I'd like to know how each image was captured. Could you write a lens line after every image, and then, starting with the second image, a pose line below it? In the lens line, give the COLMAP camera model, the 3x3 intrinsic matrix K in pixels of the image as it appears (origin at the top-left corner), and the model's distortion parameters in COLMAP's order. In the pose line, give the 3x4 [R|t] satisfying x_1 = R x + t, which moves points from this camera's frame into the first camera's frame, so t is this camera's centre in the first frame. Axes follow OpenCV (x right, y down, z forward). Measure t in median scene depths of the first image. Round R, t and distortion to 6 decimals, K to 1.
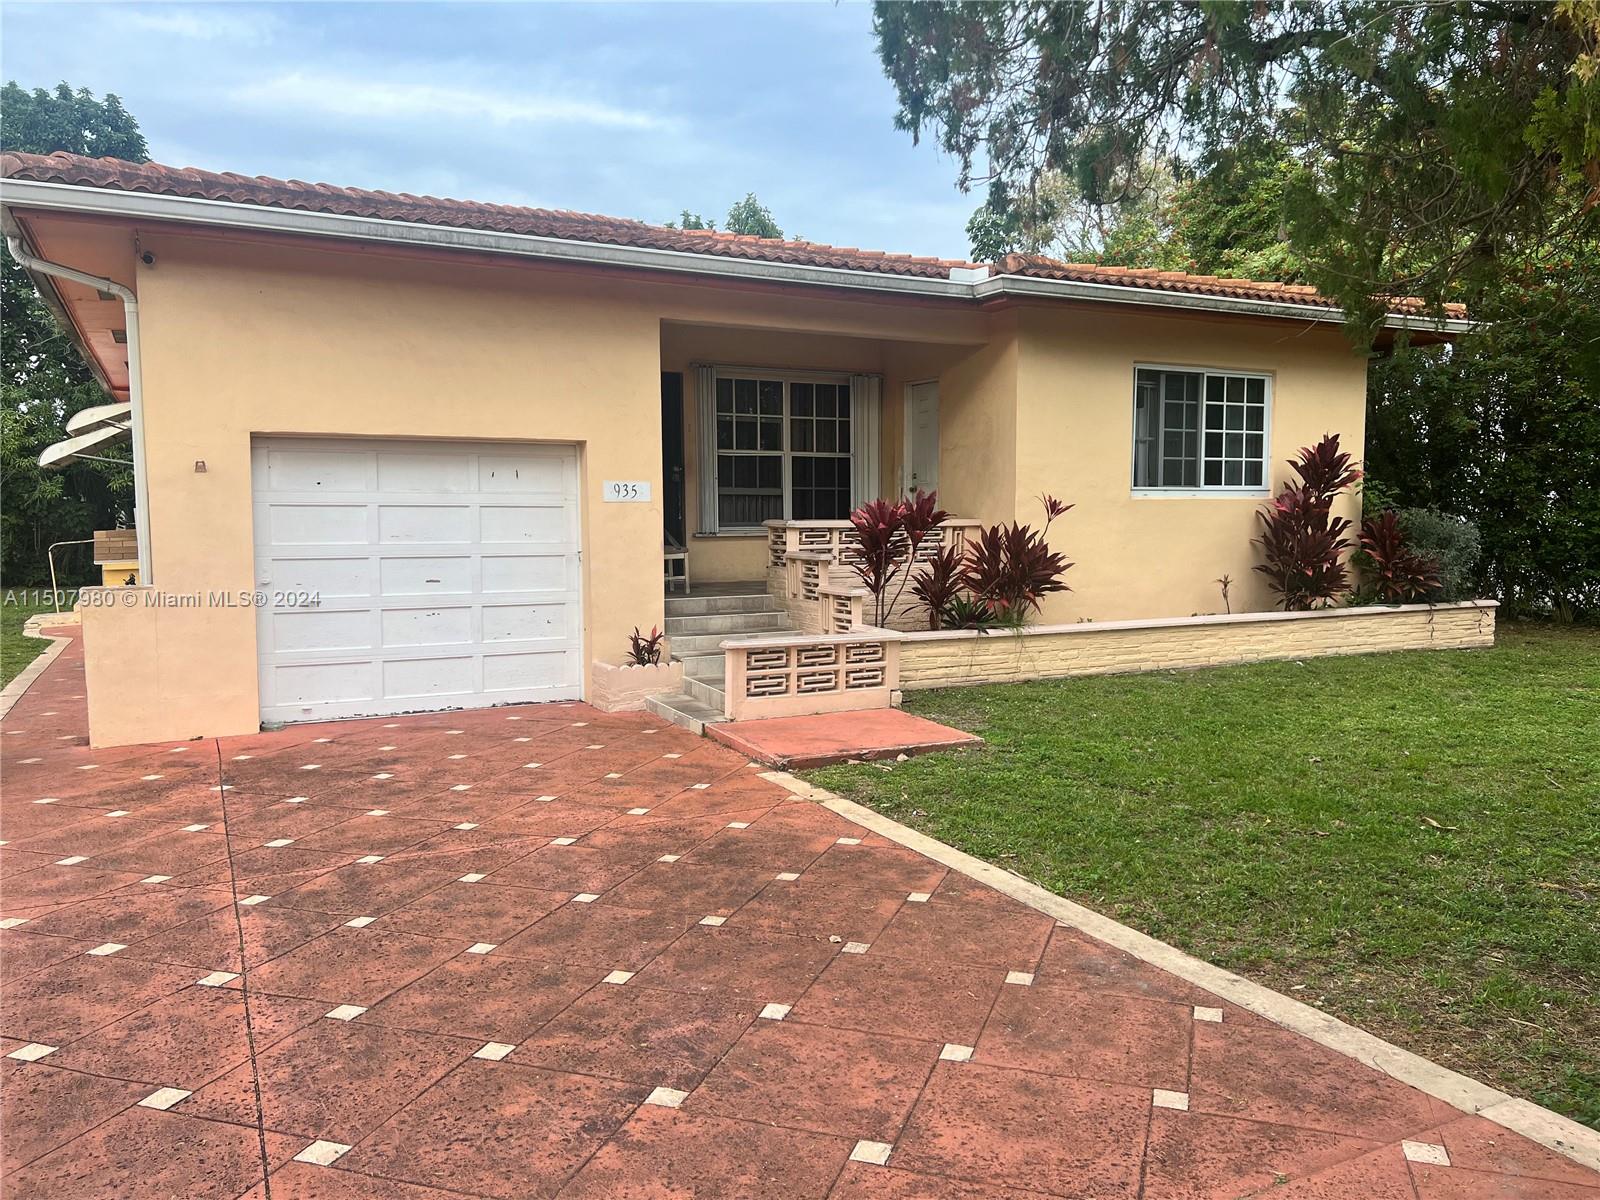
lens RADIAL K [[1201.1, 0, 801.0], [0, 1201.1, 602.5], [0, 0, 1]] dist [0.075958, -0.076044]
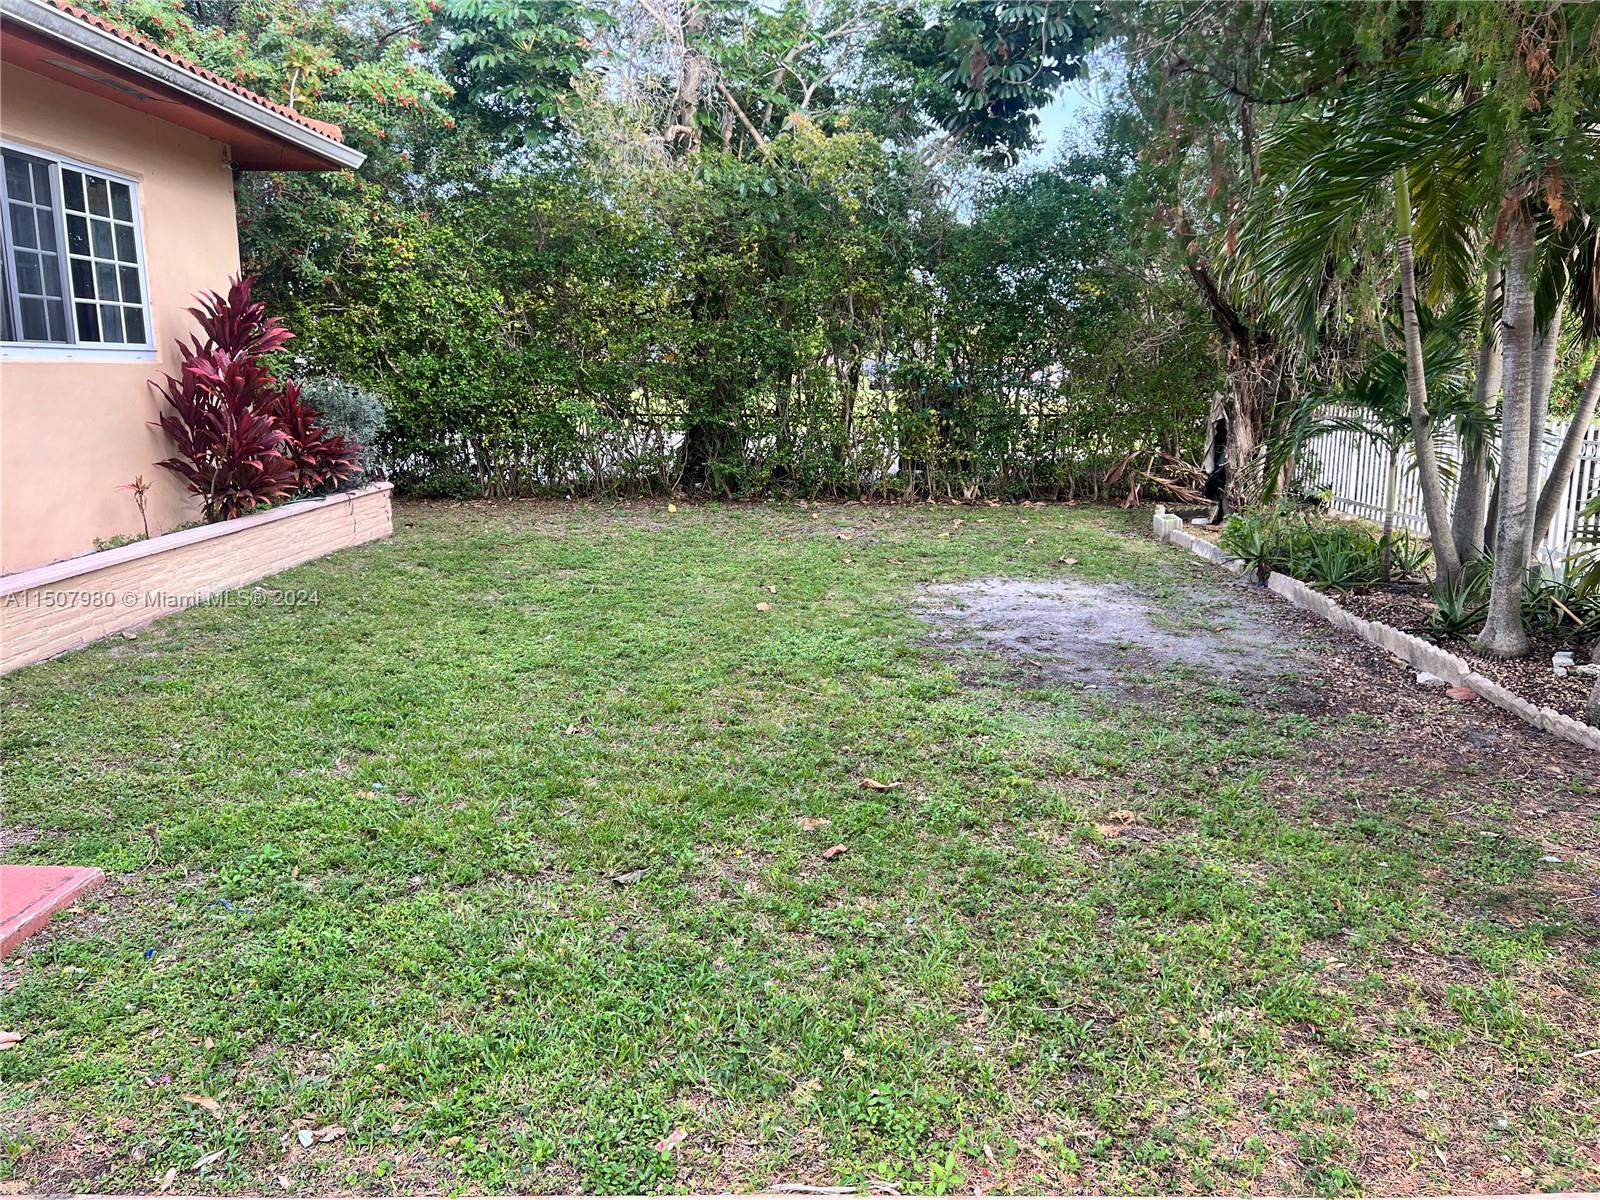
lens RADIAL K [[1201.1, 0, 801.2], [0, 1201.1, 603.4], [0, 0, 1]] dist [0.075958, -0.076044]
pose [[0.474704, -0.167919, 0.863979, -0.086864], [0.069382, 0.985716, 0.153458, -0.035823], [-0.877407, -0.012902, 0.479574, 0.384933]]
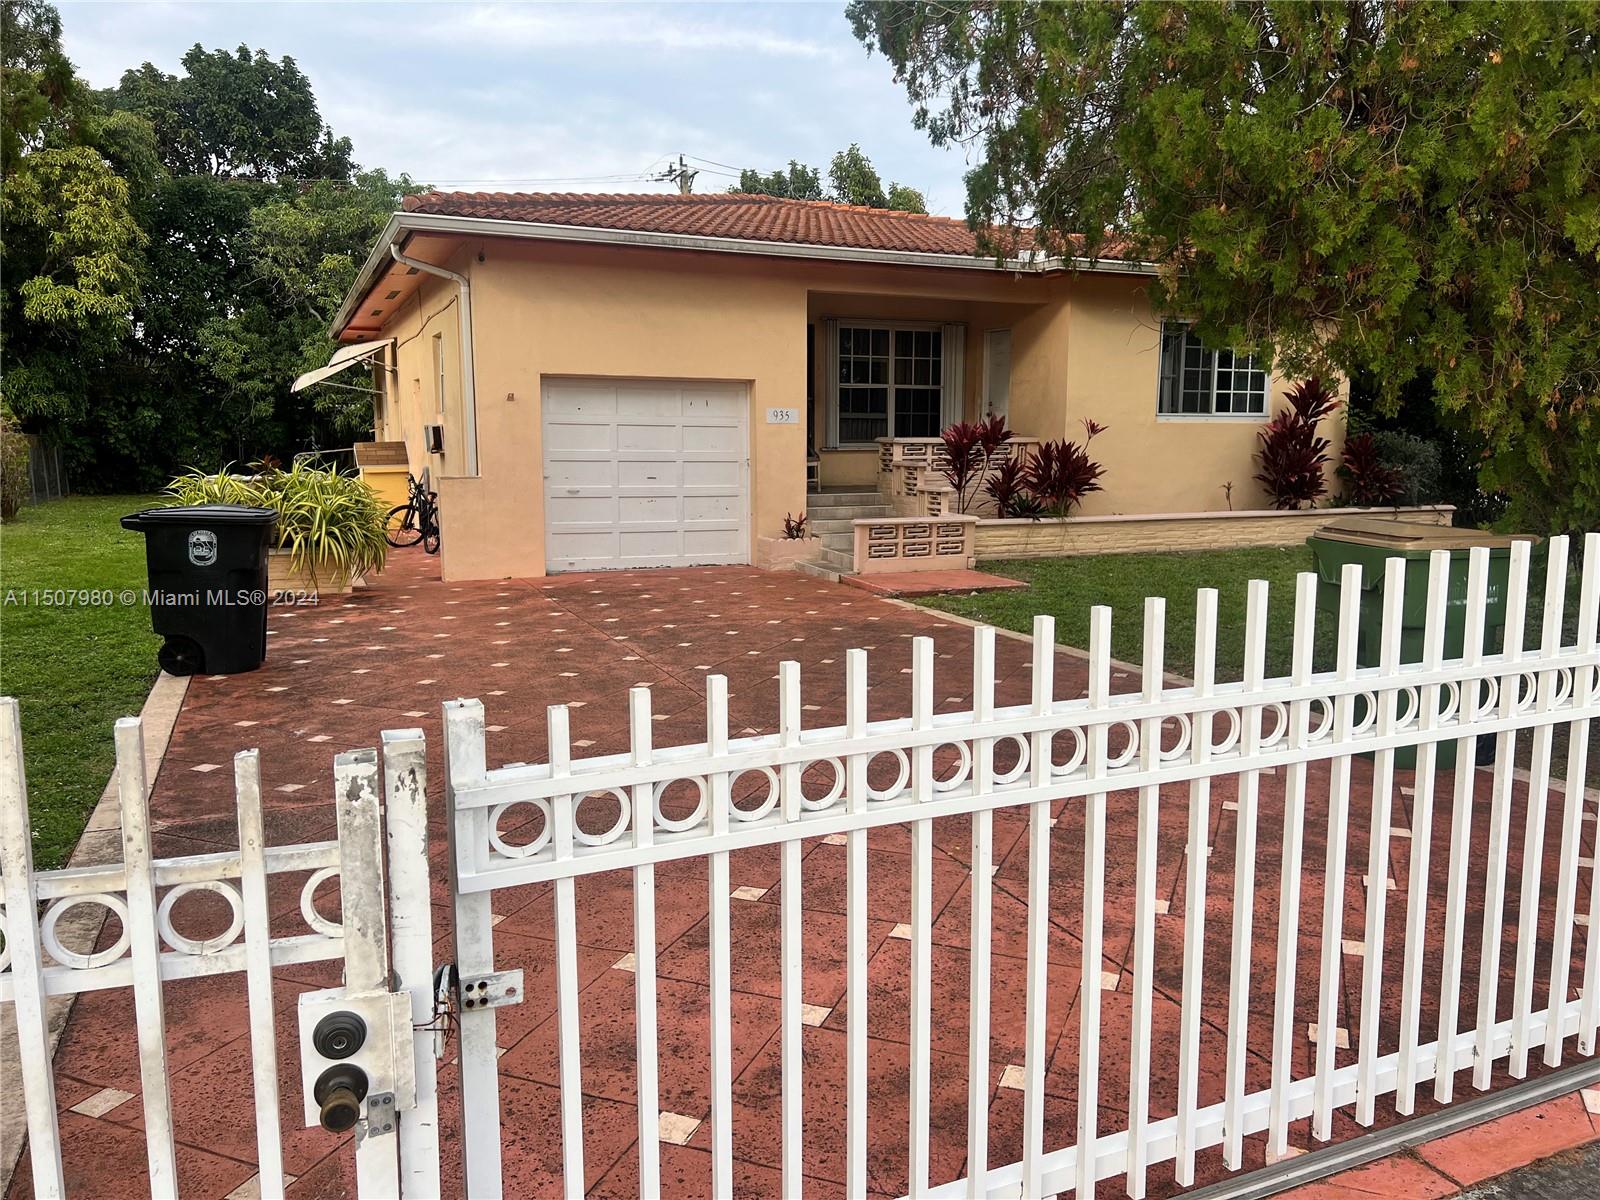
lens RADIAL K [[1201.1, 0, 806.7], [0, 1201.1, 609.2], [0, 0, 1]] dist [0.075958, -0.076044]
pose [[0.998077, 0.015541, -0.060002, -0.025758], [-0.011438, 0.997611, 0.068128, 0.034077], [0.060918, -0.067310, 0.995871, -0.378217]]
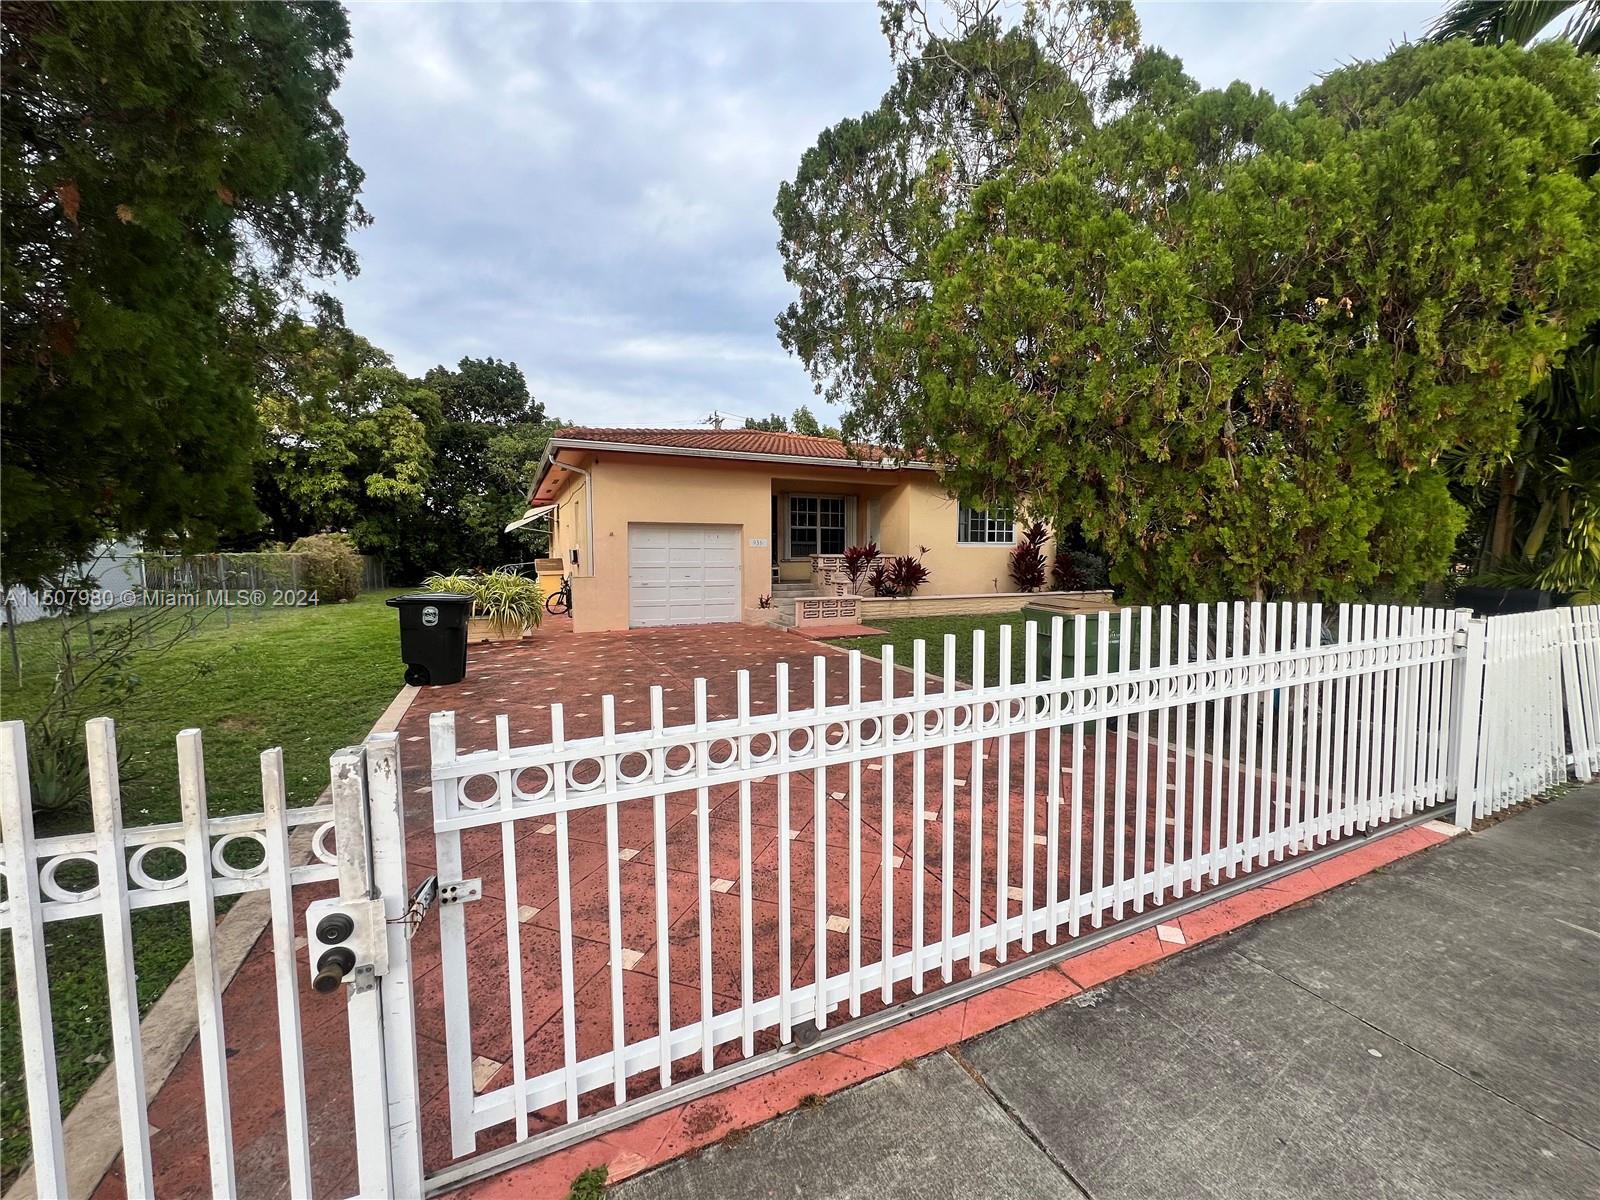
lens RADIAL K [[638.1, 0, 798.2], [0, 638.1, 597.4], [0, 0, 1]] dist [0.005231, 0.000111]
pose [[0.999078, 0.006645, -0.042423, 0.002796], [-0.006946, 0.999952, -0.006943, 0.032880], [0.042374, 0.007231, 0.999076, -0.358230]]
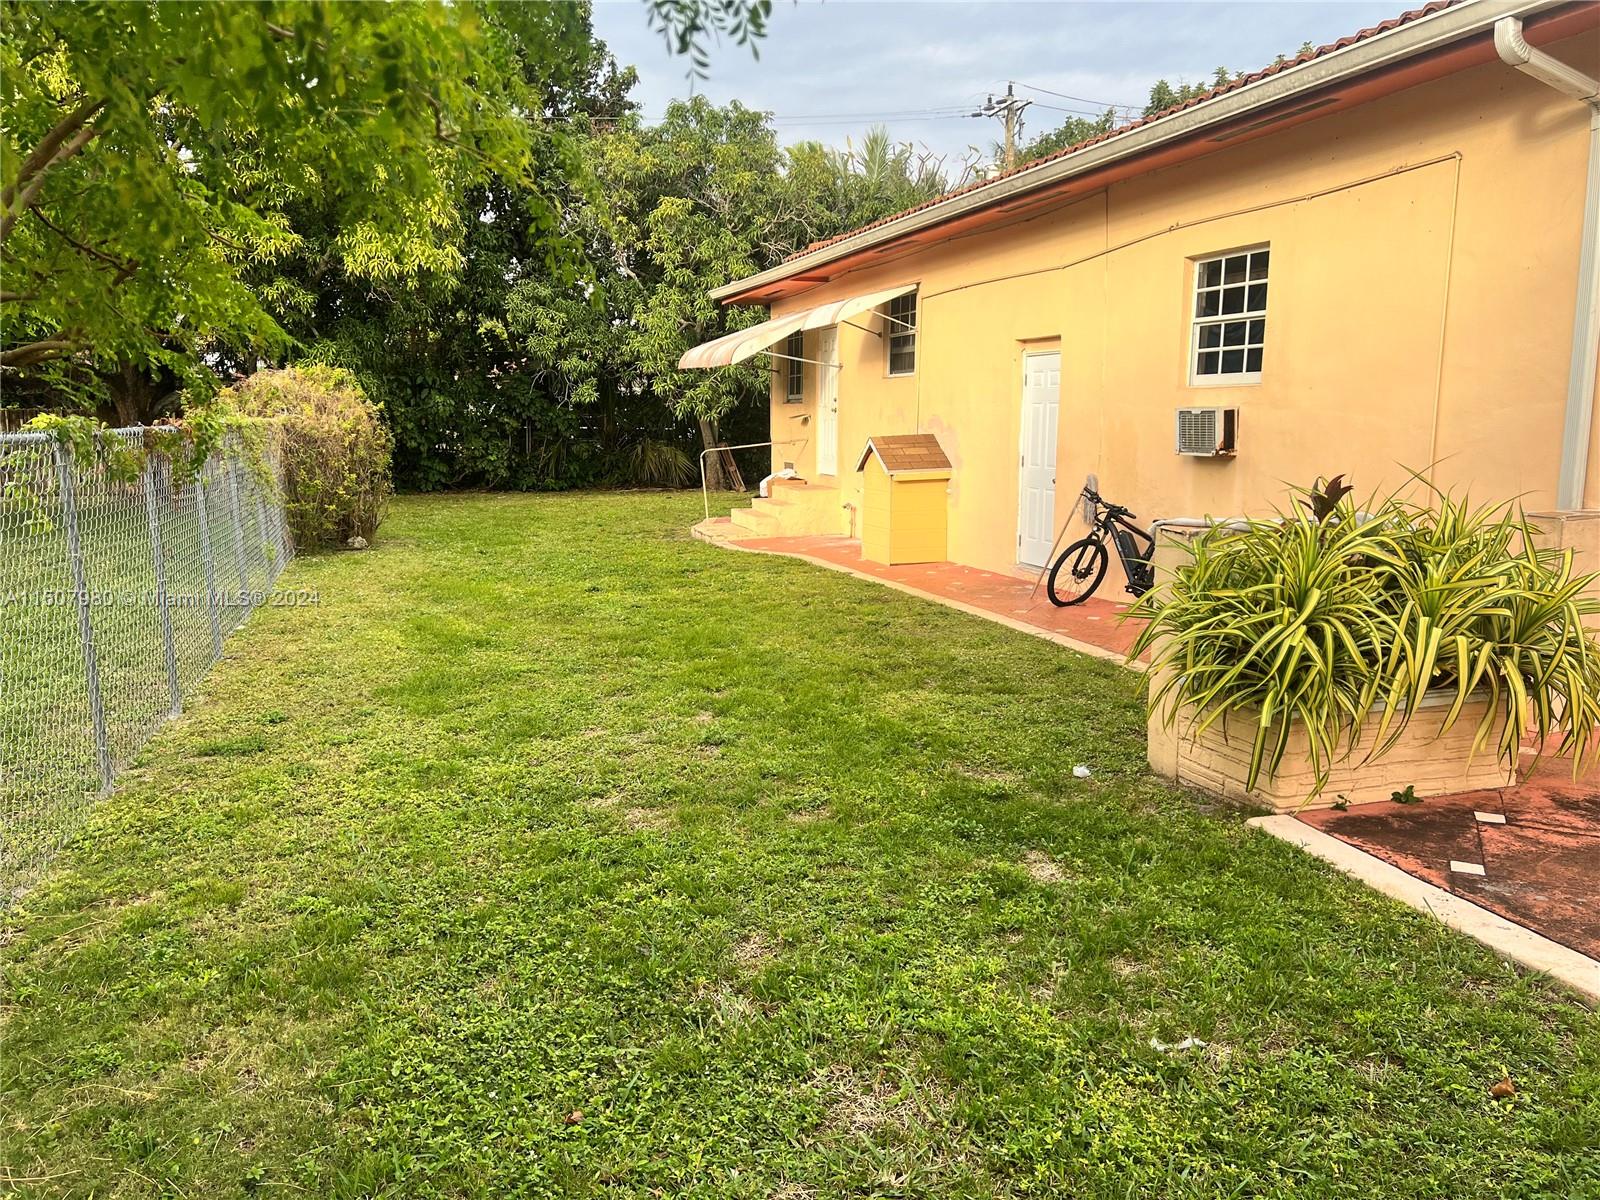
lens RADIAL K [[1201.1, 0, 786.9], [0, 1201.1, 614.1], [0, 0, 1]] dist [0.075958, -0.076044]
pose [[0.988926, 0.029814, -0.145381, -0.723920], [-0.017511, 0.996211, 0.085185, -0.004777], [0.147370, -0.081696, 0.985702, 0.153724]]
